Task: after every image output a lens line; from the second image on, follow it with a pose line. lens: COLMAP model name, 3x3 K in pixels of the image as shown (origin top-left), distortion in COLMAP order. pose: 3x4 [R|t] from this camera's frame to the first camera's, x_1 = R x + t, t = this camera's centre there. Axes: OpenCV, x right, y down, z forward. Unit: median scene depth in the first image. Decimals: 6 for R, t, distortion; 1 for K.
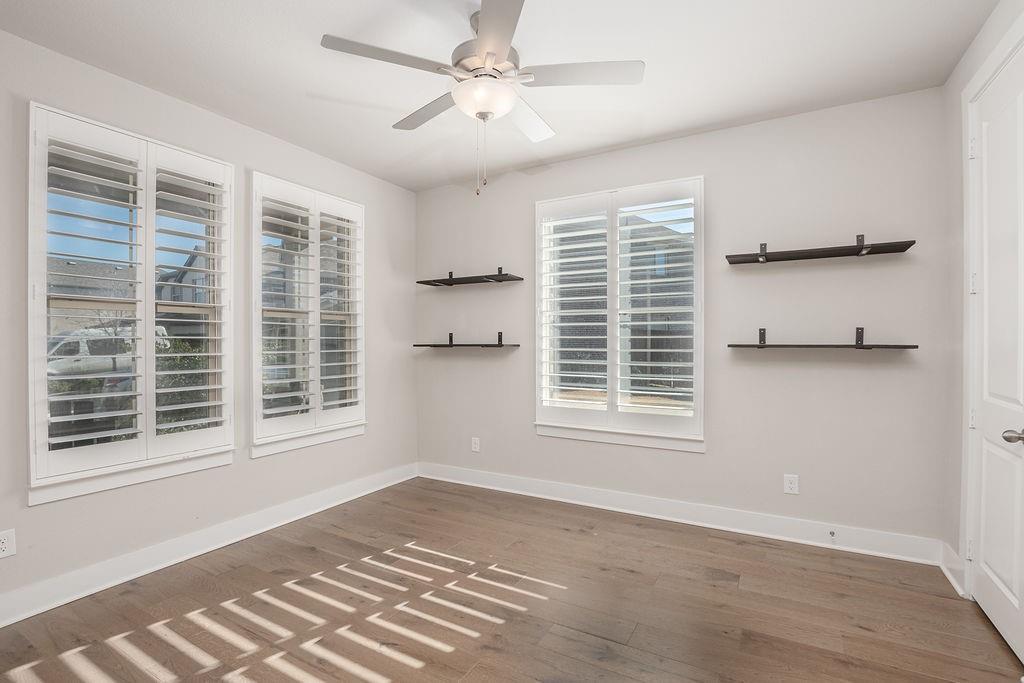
lens RADIAL K [[461.3, 0, 500.5], [0, 461.3, 345.7], [0, 0, 1]] dist [-0.027169, 0.001624]
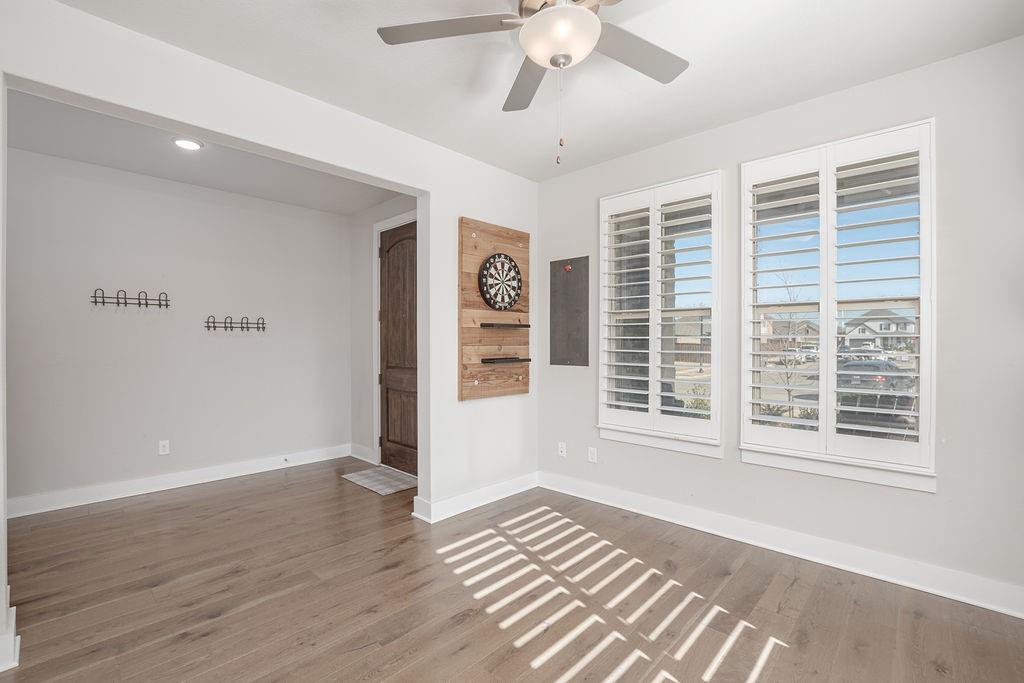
lens RADIAL K [[461.3, 0, 500.5], [0, 461.3, 345.7], [0, 0, 1]] dist [-0.027169, 0.001624]
pose [[-0.248763, -0.001716, -0.968563, 0.535567], [-0.012334, 0.999923, 0.001396, 0.006505], [0.968486, 0.012294, -0.248765, 0.763942]]
